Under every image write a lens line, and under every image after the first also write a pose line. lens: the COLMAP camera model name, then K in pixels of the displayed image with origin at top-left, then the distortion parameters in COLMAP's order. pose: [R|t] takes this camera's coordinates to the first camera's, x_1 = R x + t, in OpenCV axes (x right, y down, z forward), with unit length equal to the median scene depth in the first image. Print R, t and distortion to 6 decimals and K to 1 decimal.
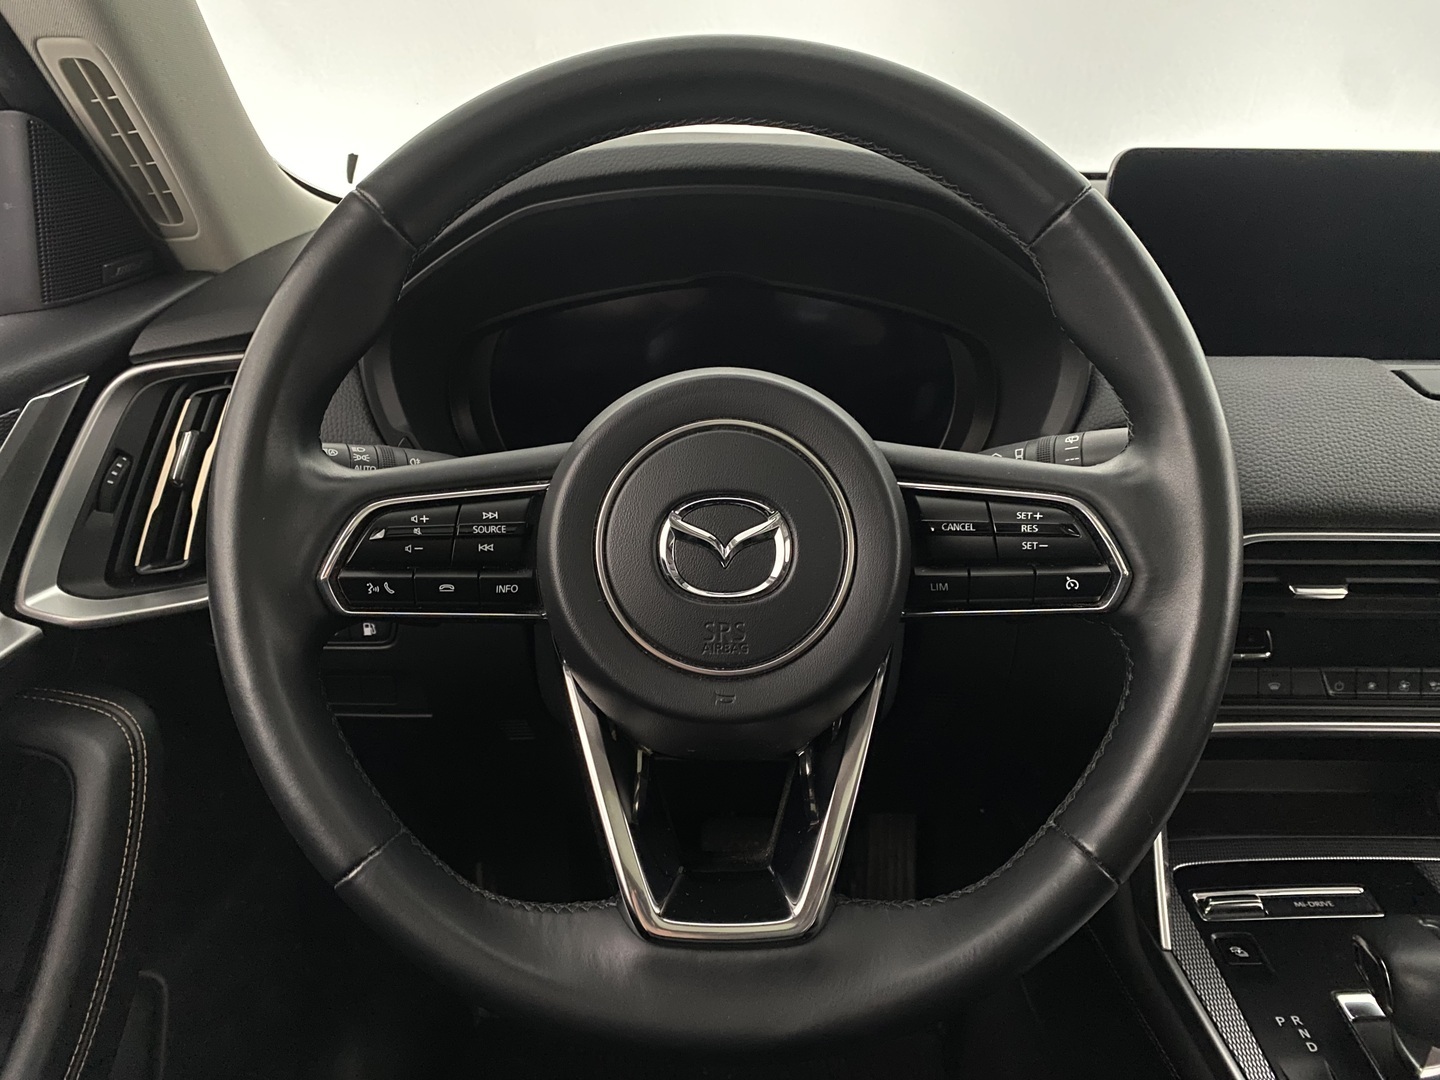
lens RADIAL K [[1086.8, 0, 720.0], [0, 1086.8, 540.0], [0, 0, 1]] dist [0.001649, -0.001744]
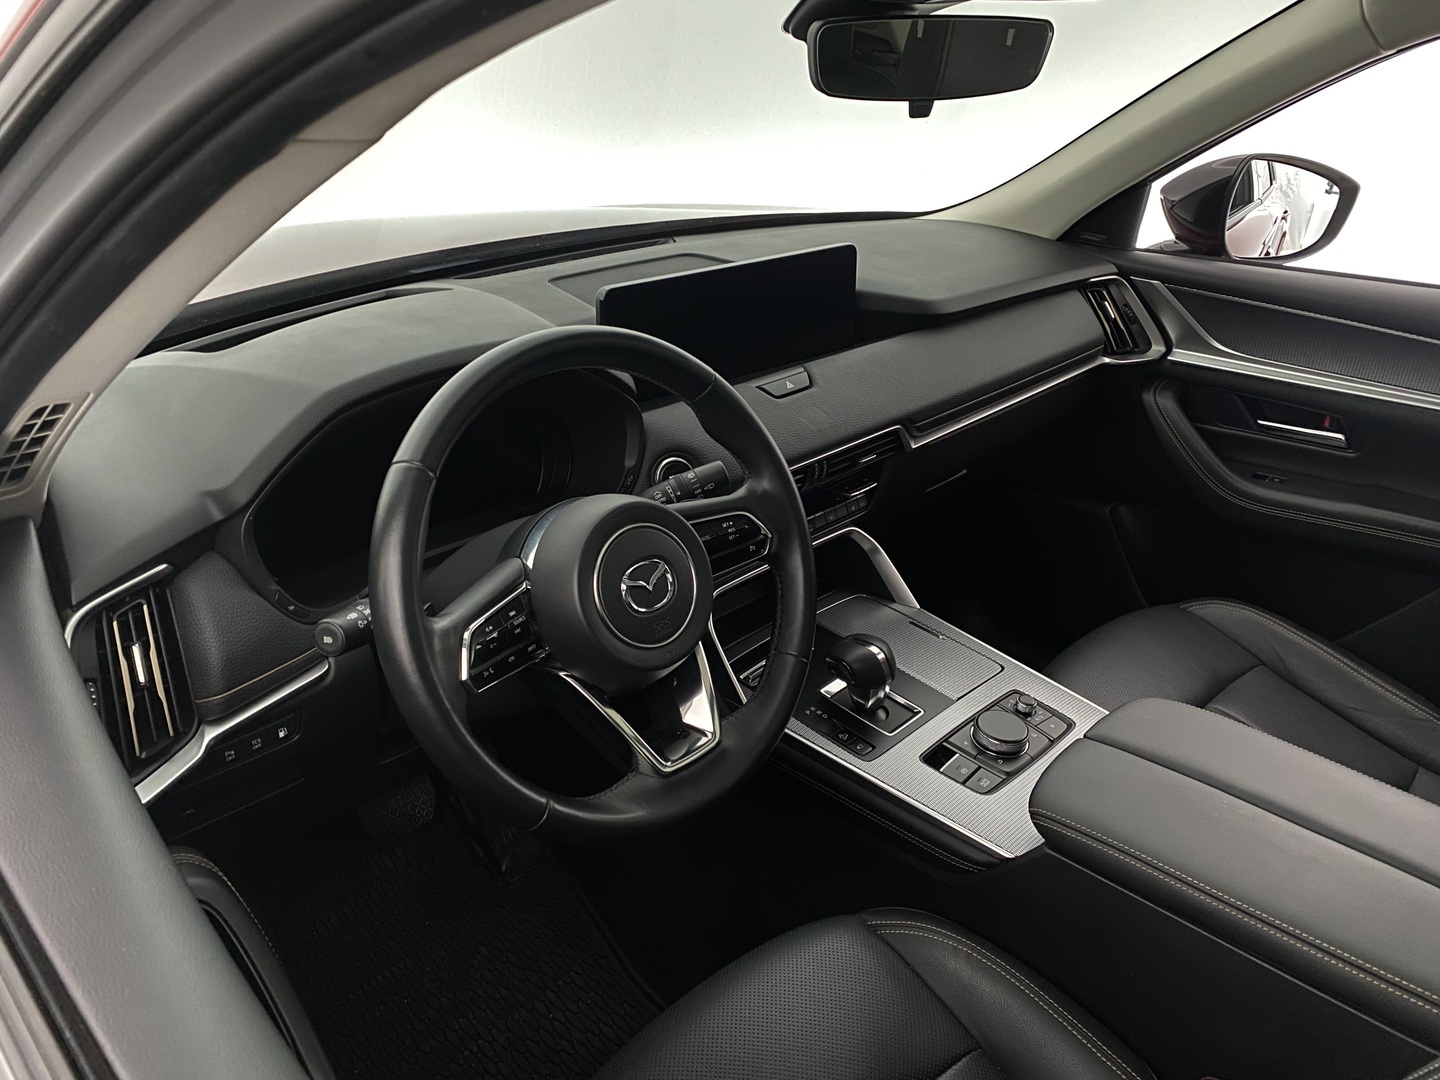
lens RADIAL K [[1086.8, 0, 720.0], [0, 1086.8, 540.0], [0, 0, 1]] dist [0.001649, -0.001744]
pose [[0.702990, -0.311179, 0.639510, -1.103794], [0.254189, 0.949739, 0.182712, -0.386683], [-0.664223, 0.034112, 0.746756, -0.590275]]
